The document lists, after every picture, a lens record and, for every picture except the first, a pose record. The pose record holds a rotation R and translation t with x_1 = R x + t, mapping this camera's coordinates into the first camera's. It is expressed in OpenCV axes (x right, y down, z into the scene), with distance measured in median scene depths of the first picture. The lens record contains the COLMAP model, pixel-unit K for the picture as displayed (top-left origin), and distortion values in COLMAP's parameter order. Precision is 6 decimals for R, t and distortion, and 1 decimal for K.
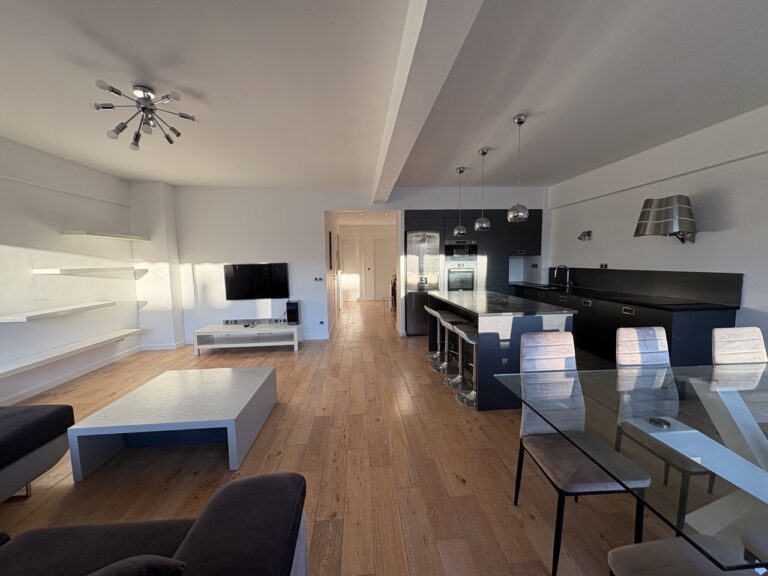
lens RADIAL K [[308.8, 0, 381.6], [0, 308.8, 289.0], [0, 0, 1]] dist [0.001069, 0.000011]
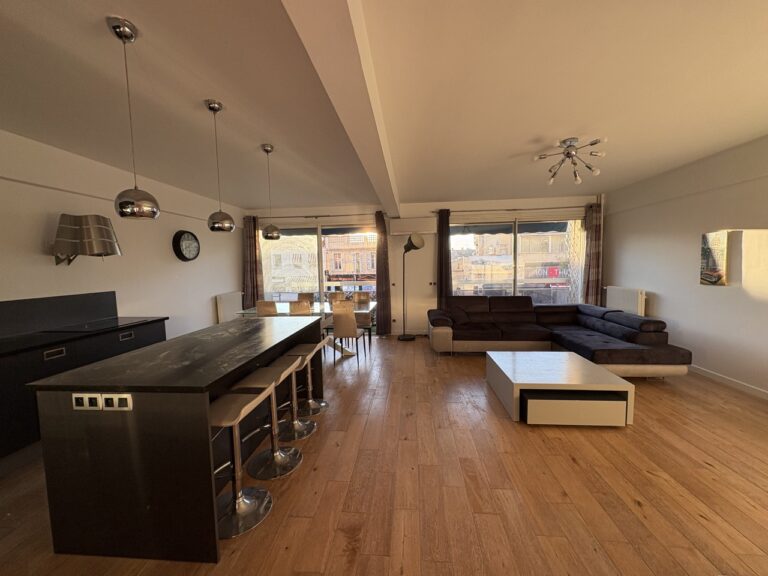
lens RADIAL K [[308.8, 0, 385.1], [0, 308.8, 288.3], [0, 0, 1]] dist [0.001069, 0.000011]
pose [[-0.985838, 0.022654, 0.166166, -0.123884], [0.051982, 0.983311, 0.174347, -0.202266], [-0.159443, 0.180515, -0.970563, 1.863401]]
